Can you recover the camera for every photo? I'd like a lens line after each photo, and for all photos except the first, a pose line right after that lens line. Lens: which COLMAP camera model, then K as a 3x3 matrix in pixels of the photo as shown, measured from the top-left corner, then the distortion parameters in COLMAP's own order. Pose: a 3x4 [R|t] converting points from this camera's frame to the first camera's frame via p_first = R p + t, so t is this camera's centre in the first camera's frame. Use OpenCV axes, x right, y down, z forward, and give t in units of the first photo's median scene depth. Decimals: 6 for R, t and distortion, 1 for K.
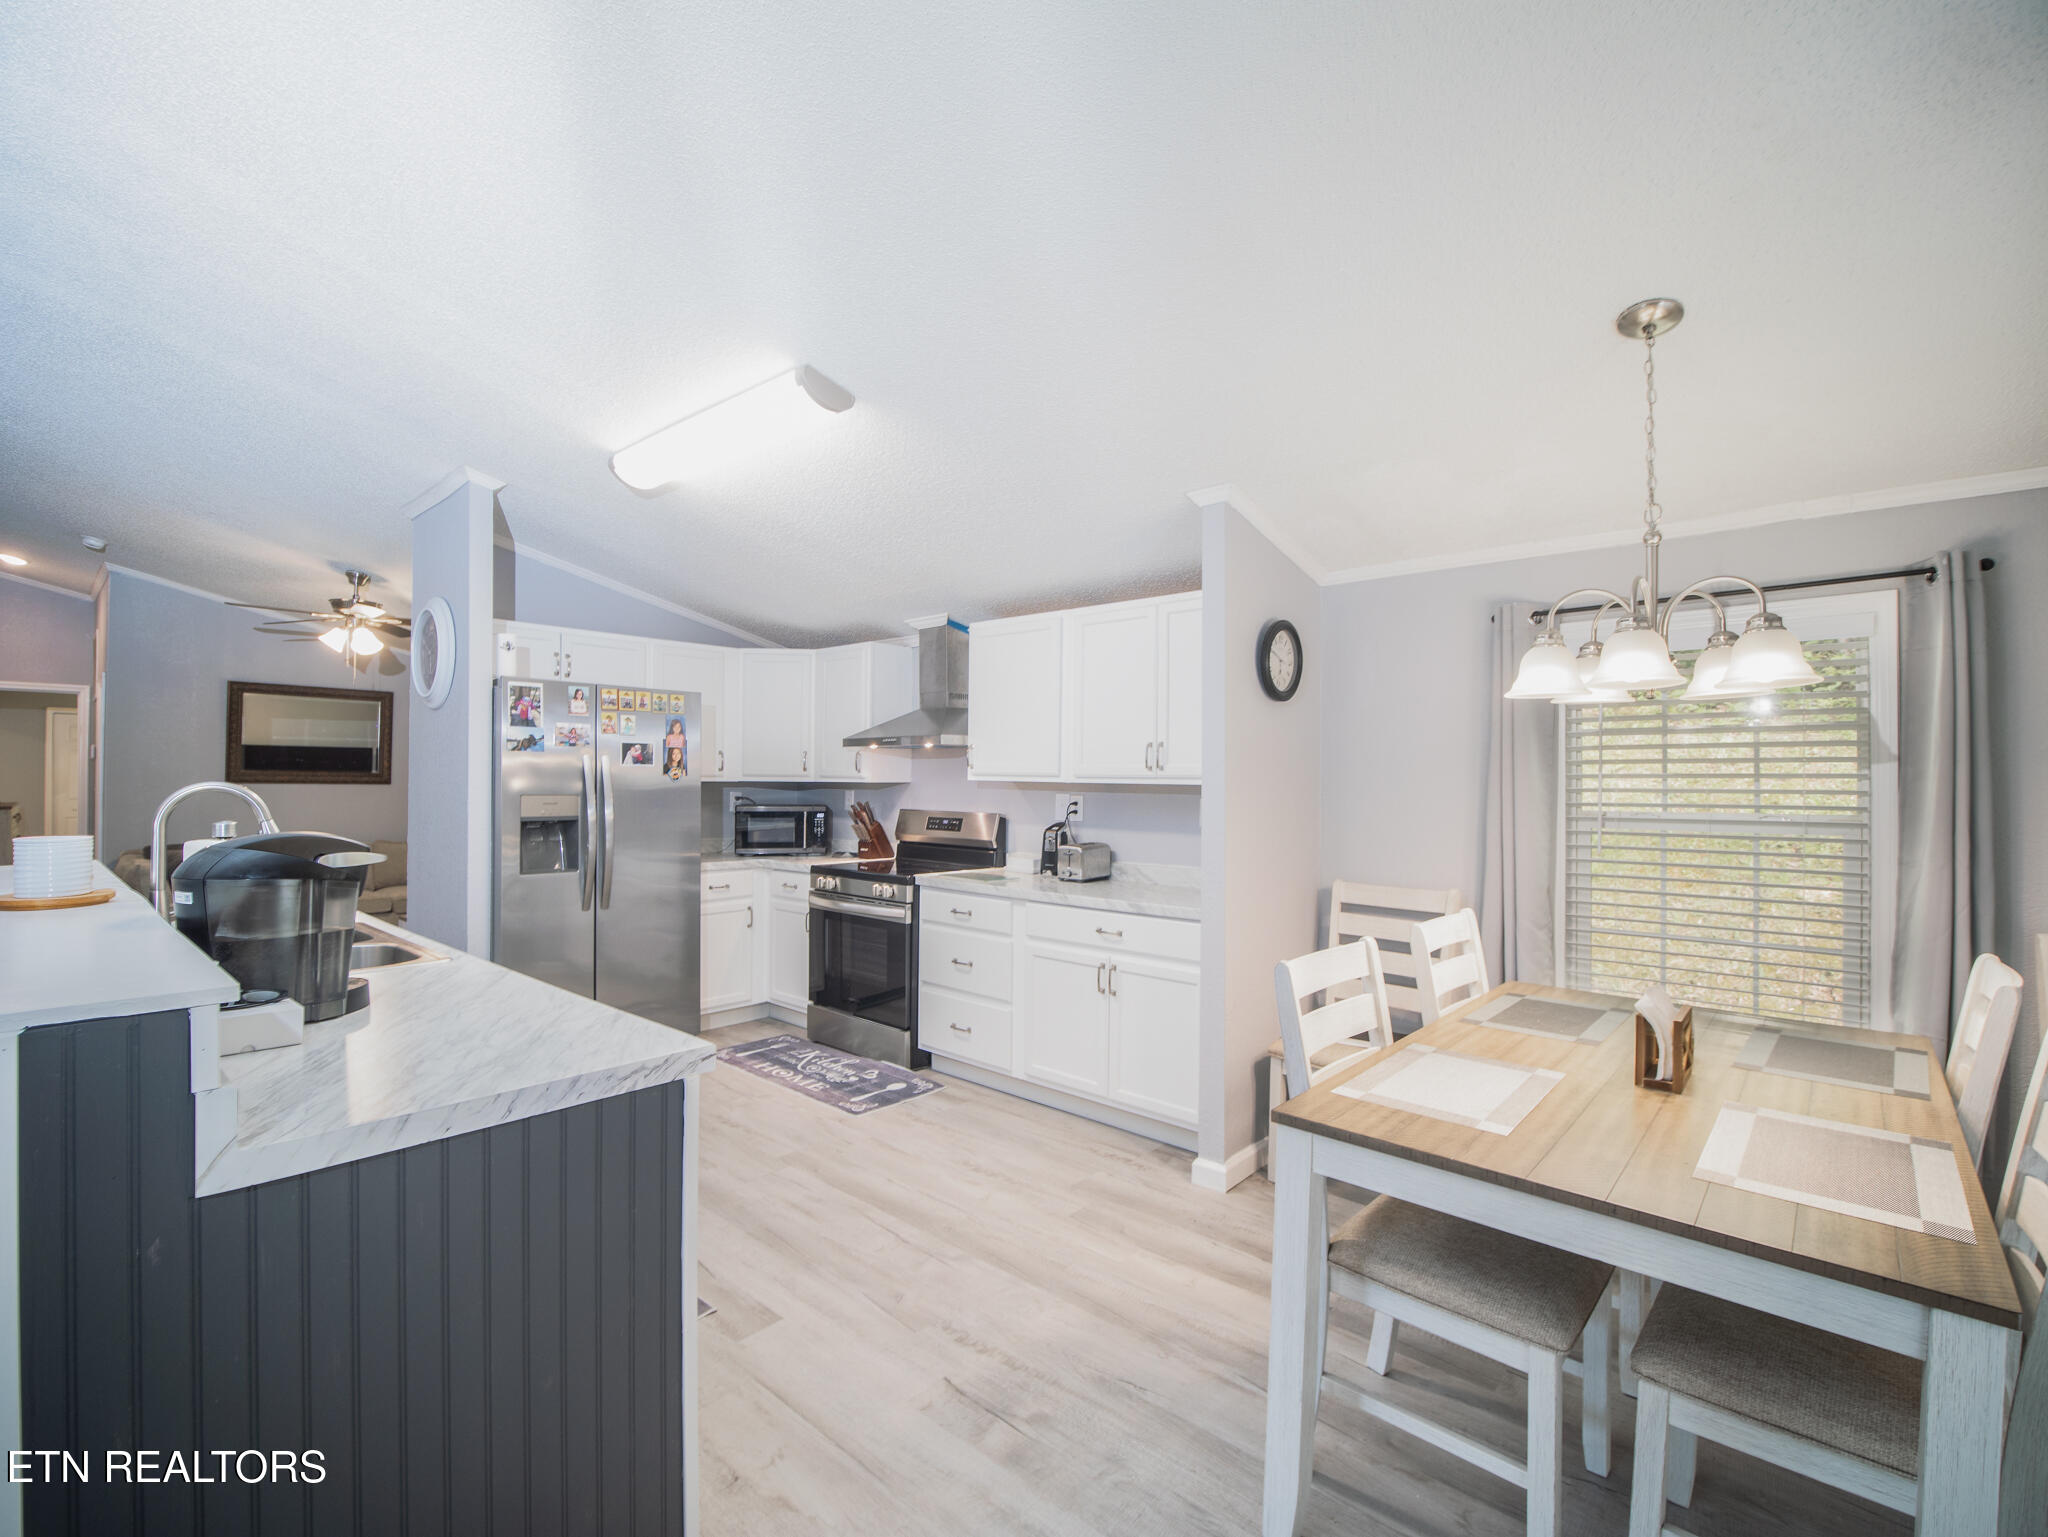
lens RADIAL K [[914.4, 0, 1018.0], [0, 914.4, 774.4], [0, 0, 1]] dist [-0.016946, -0.001490]
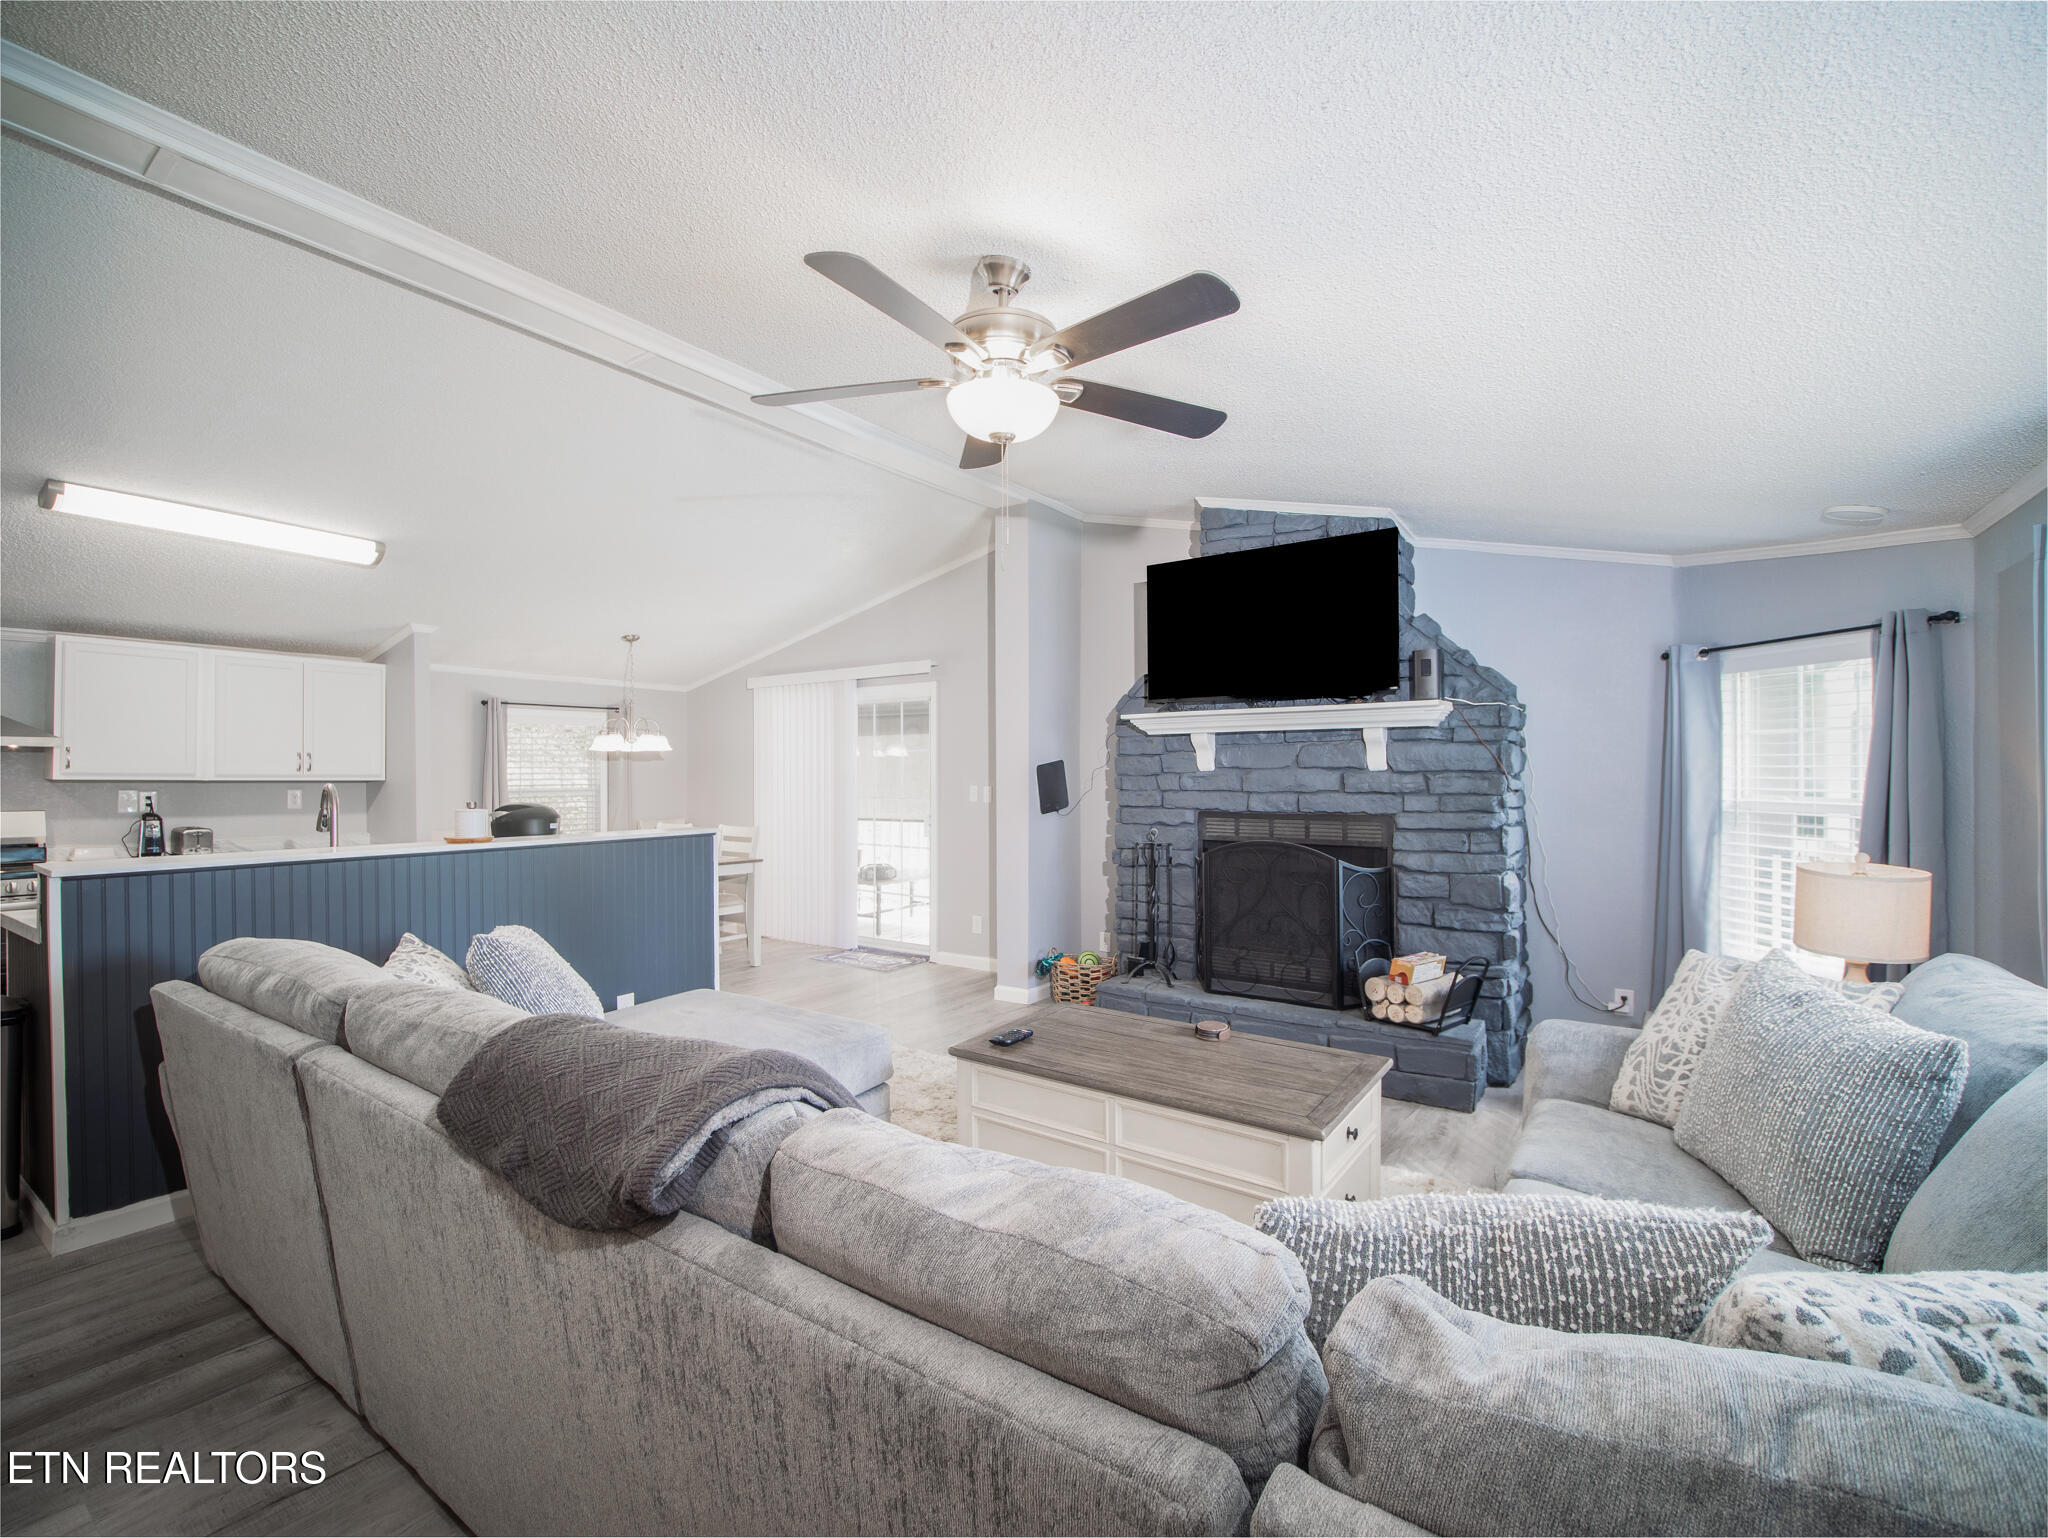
lens RADIAL K [[914.4, 0, 1018.0], [0, 914.4, 774.9], [0, 0, 1]] dist [-0.016946, -0.001490]
pose [[-0.127714, -0.005599, 0.991795, -1.287747], [-0.004566, 0.999977, 0.005057, -0.010336], [-0.991801, -0.003882, -0.127737, 0.003607]]
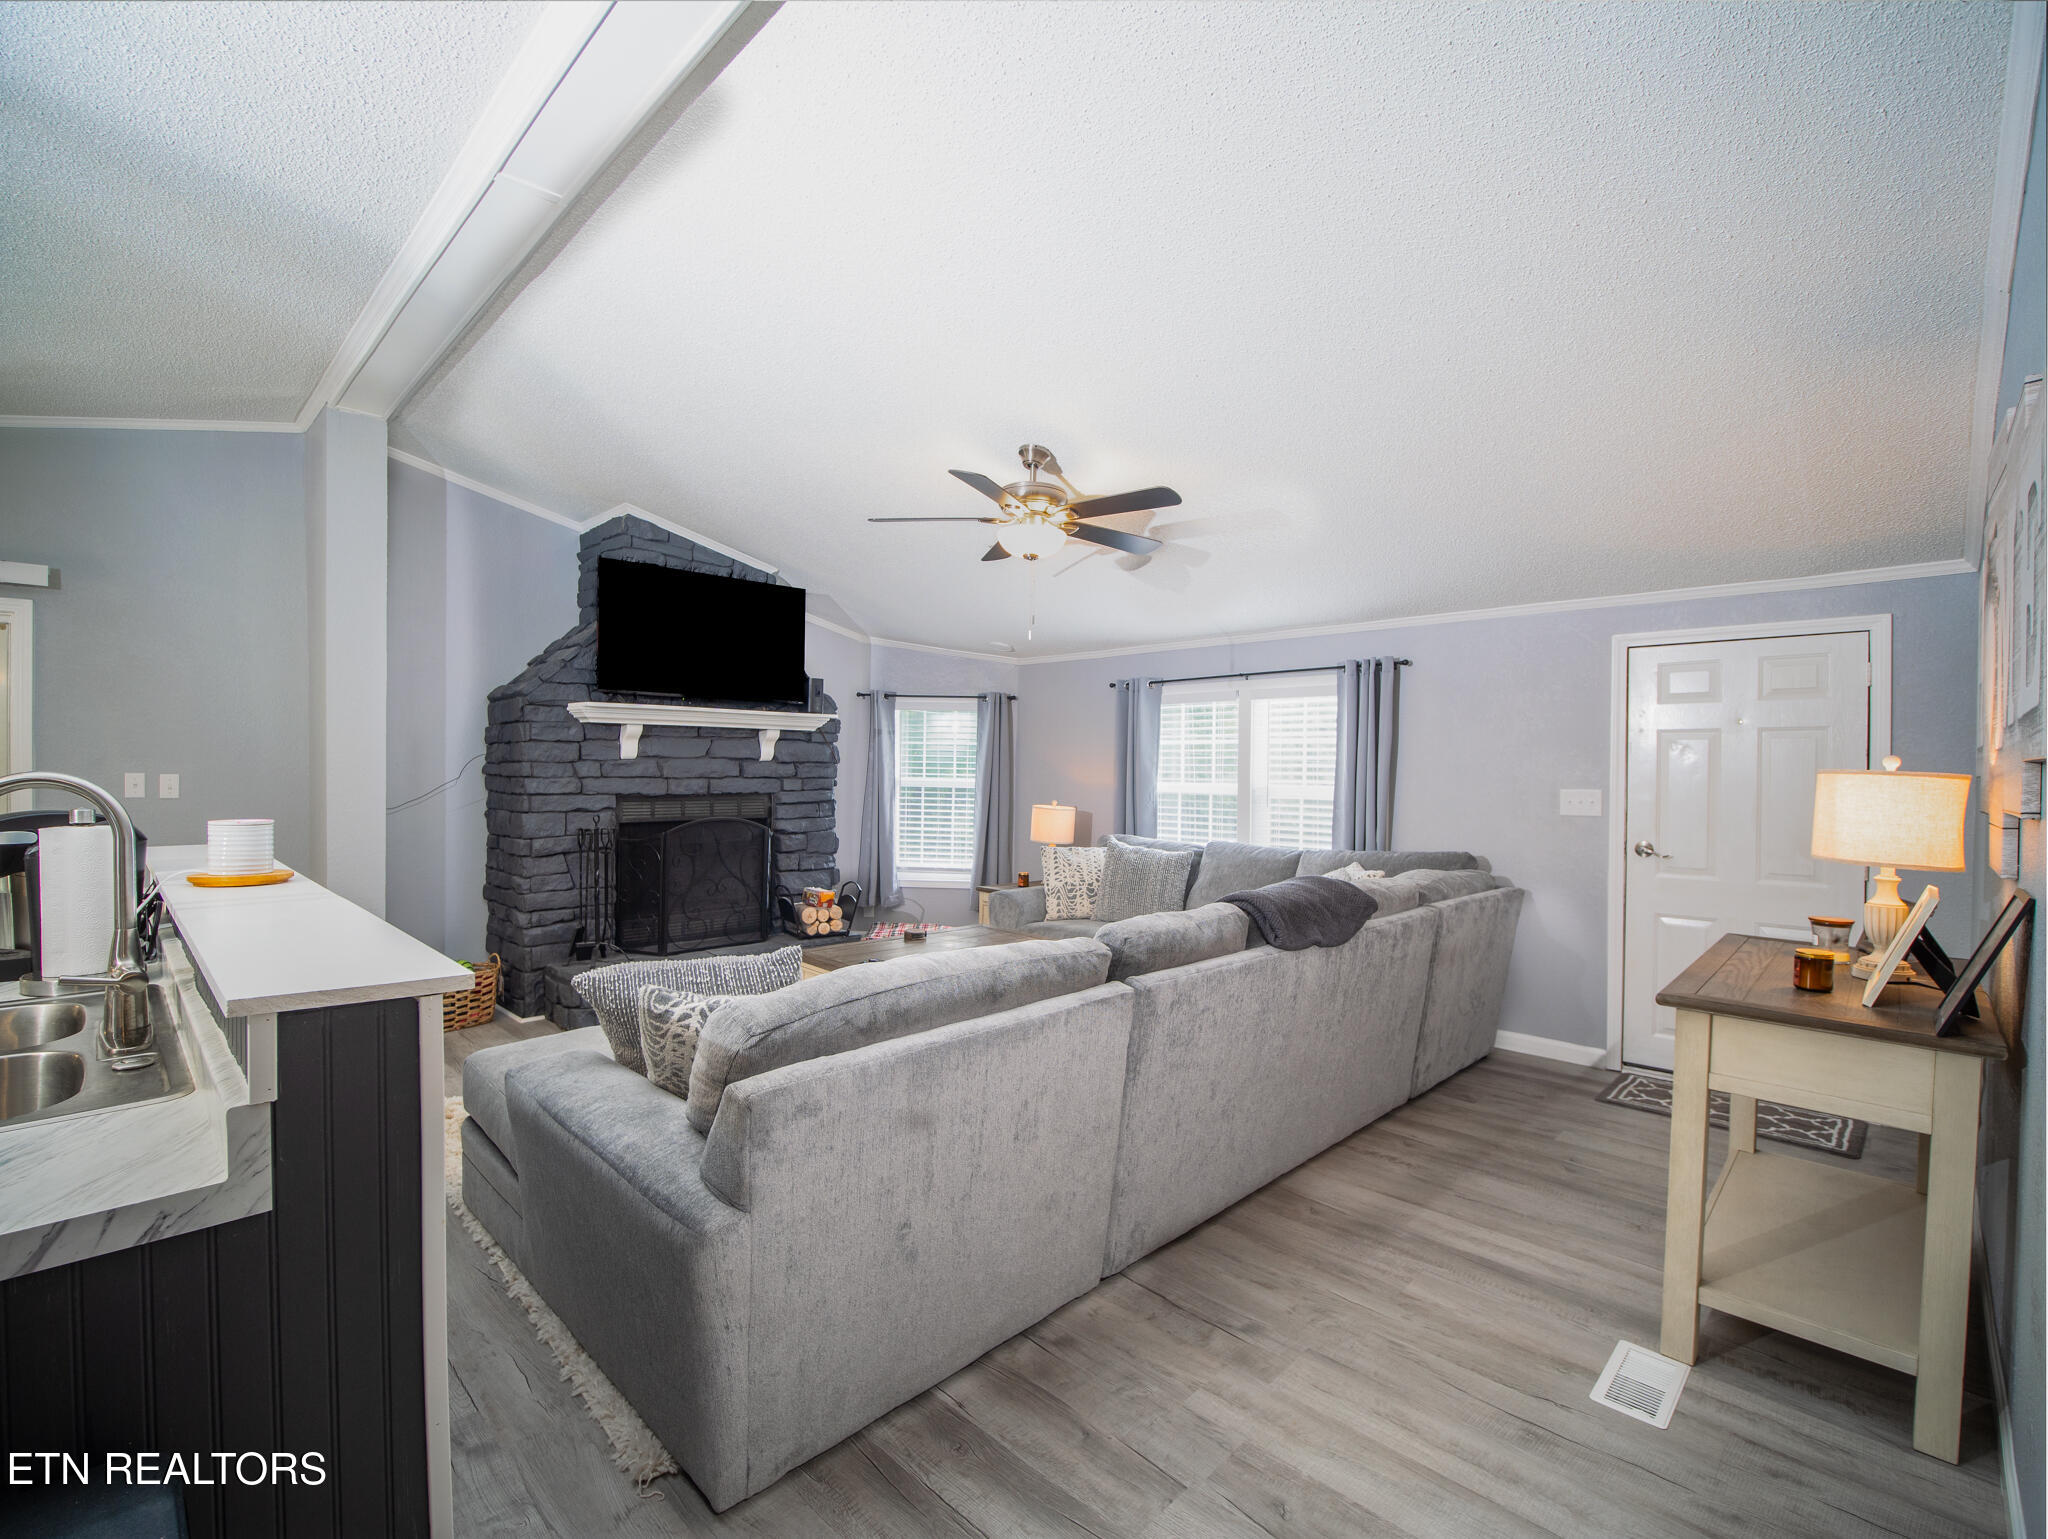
lens RADIAL K [[914.4, 0, 1018.0], [0, 914.4, 775.4], [0, 0, 1]] dist [-0.016946, -0.001490]
pose [[-0.998546, -0.016929, 0.051189, -0.800445], [-0.016745, 0.999852, 0.004030, -0.002383], [-0.051249, 0.003167, -0.998681, 0.791218]]
